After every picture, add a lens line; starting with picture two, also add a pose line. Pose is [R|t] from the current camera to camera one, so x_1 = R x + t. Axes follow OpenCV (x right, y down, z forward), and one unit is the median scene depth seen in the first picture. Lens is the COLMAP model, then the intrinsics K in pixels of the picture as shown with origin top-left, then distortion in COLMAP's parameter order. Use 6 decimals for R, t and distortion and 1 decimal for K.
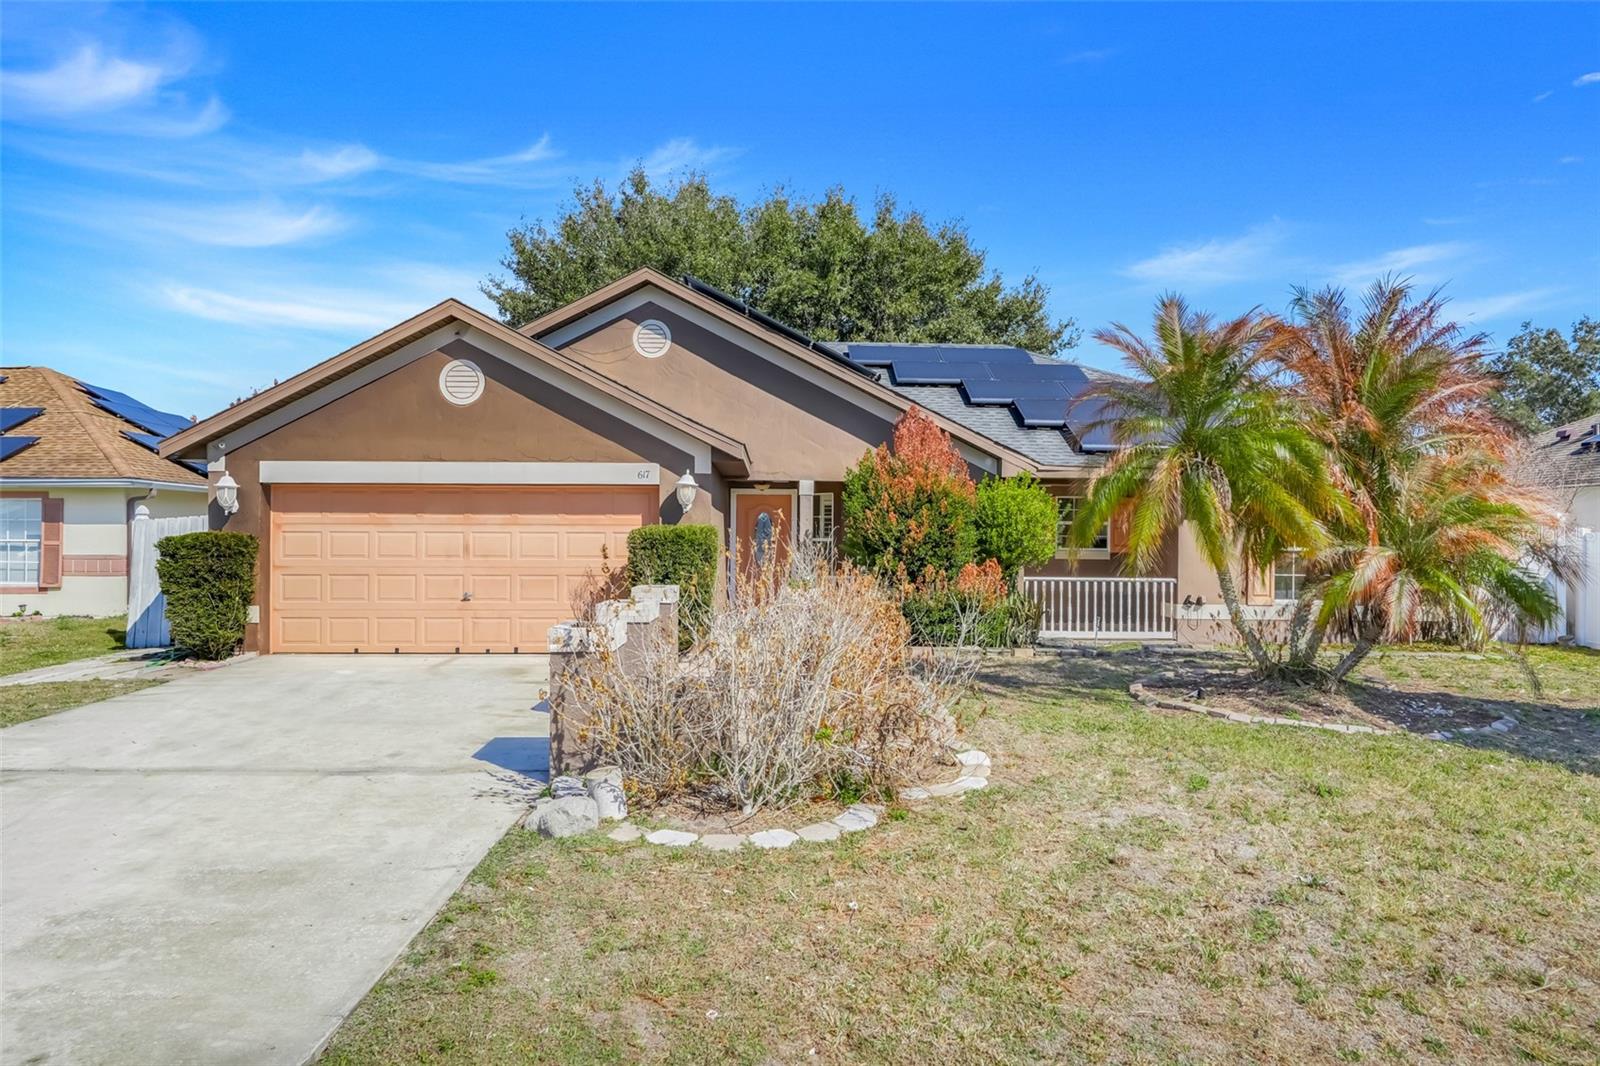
lens RADIAL K [[980.4, 0, 799.6], [0, 980.4, 532.1], [0, 0, 1]] dist [-0.000529, 0.000508]
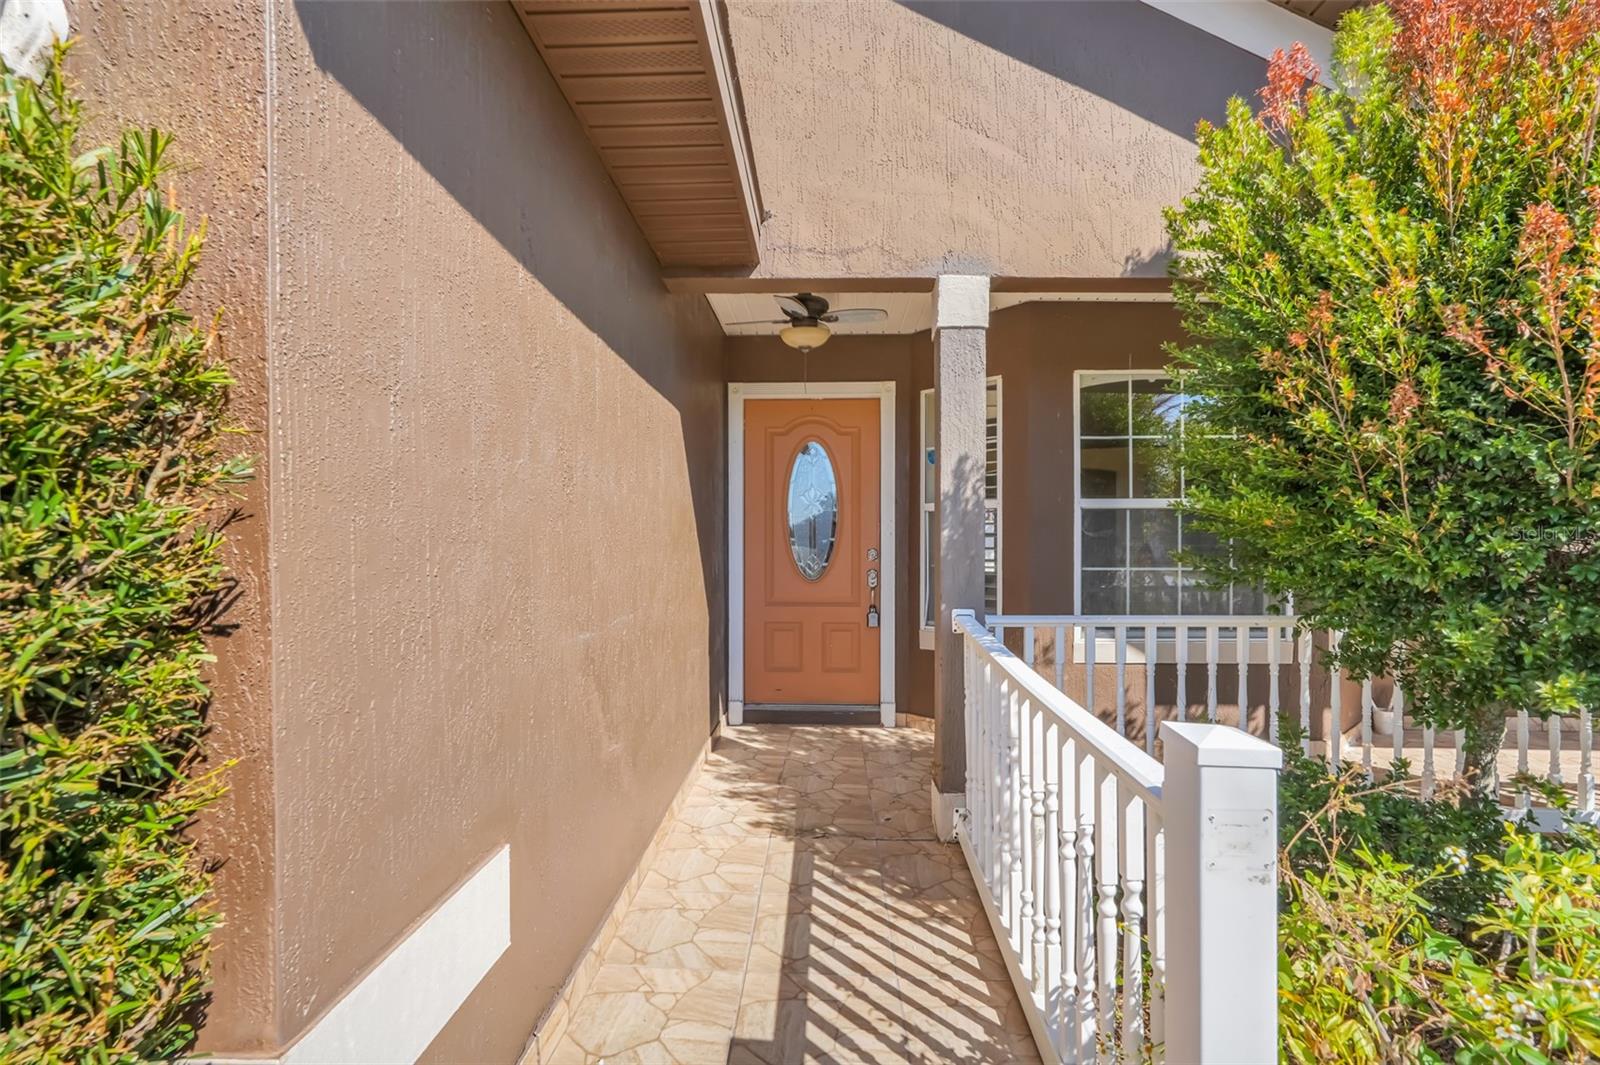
lens RADIAL K [[715.0, 0, 798.1], [0, 715.0, 539.9], [0, 0, 1]] dist [-0.000800, -0.000056]
pose [[0.997775, -0.004010, -0.066544, -0.030429], [0.003439, 0.999956, -0.008686, 0.026869], [0.066576, 0.008438, 0.997746, 0.928697]]
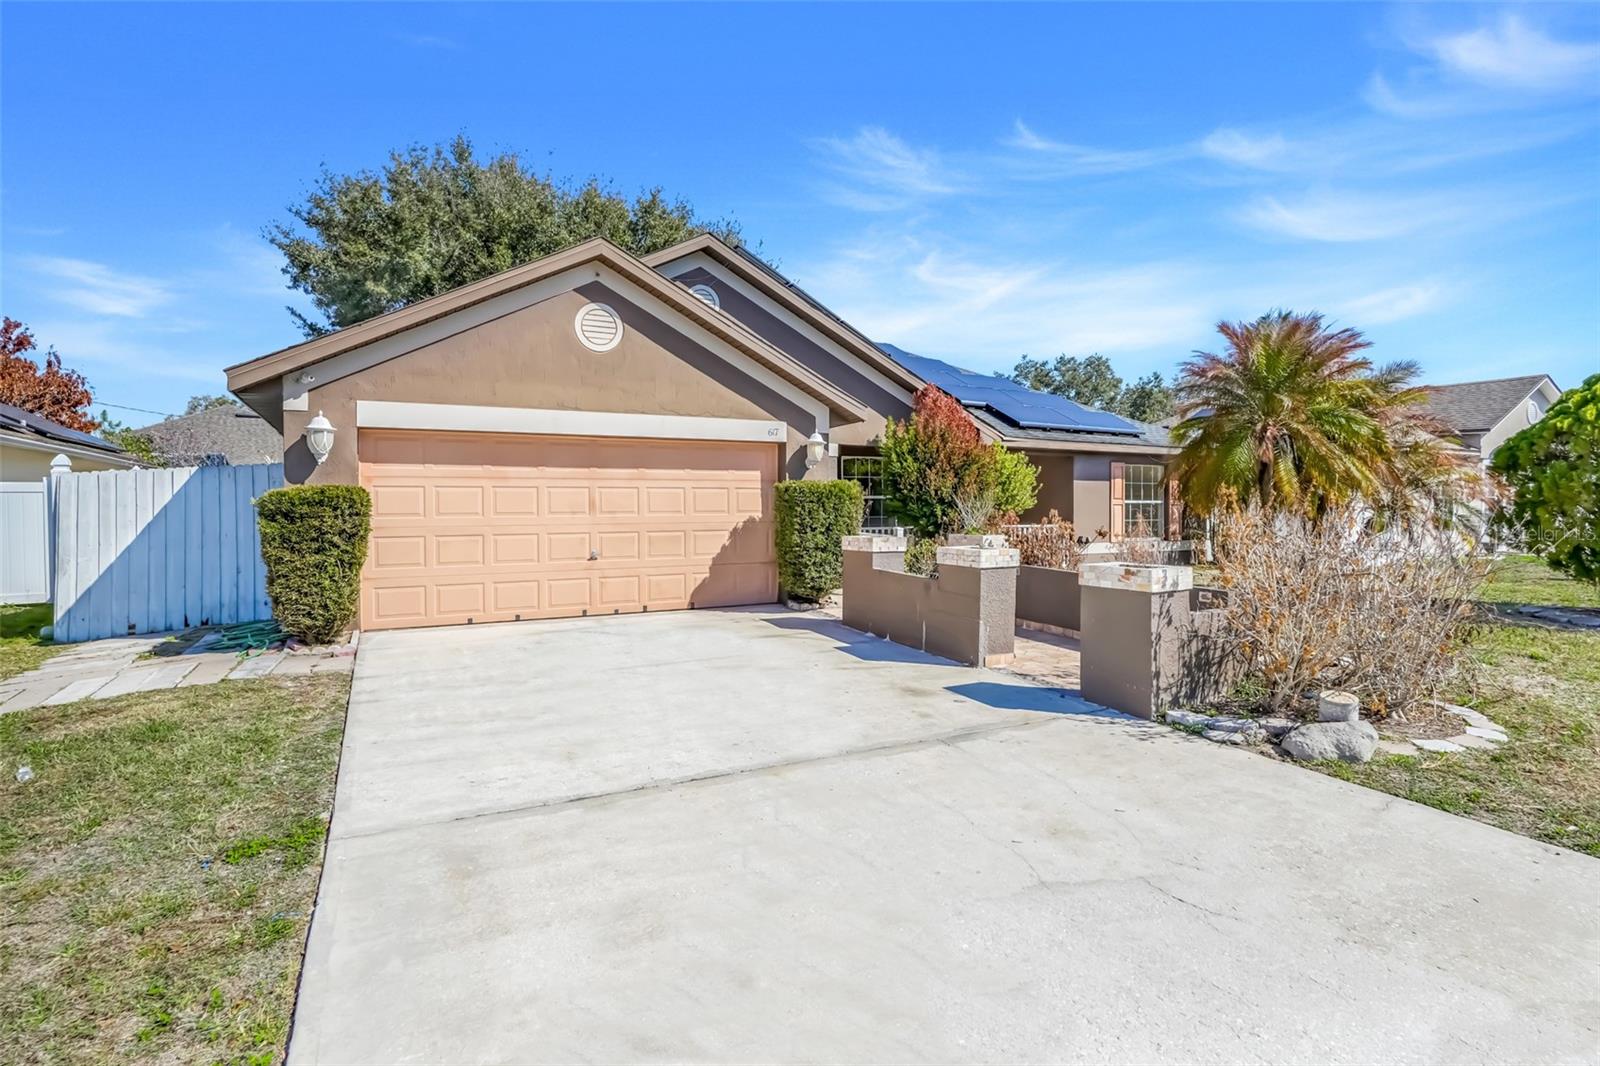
lens RADIAL K [[807.0, 0, 796.6], [0, 807.0, 500.4], [0, 0, 1]] dist [0.006265, 0.000600]
pose [[0.896646, -0.006013, 0.442707, -0.513404], [0.005964, 0.999981, 0.001502, 0.013059], [-0.442708, 0.001293, 0.896665, 0.219315]]
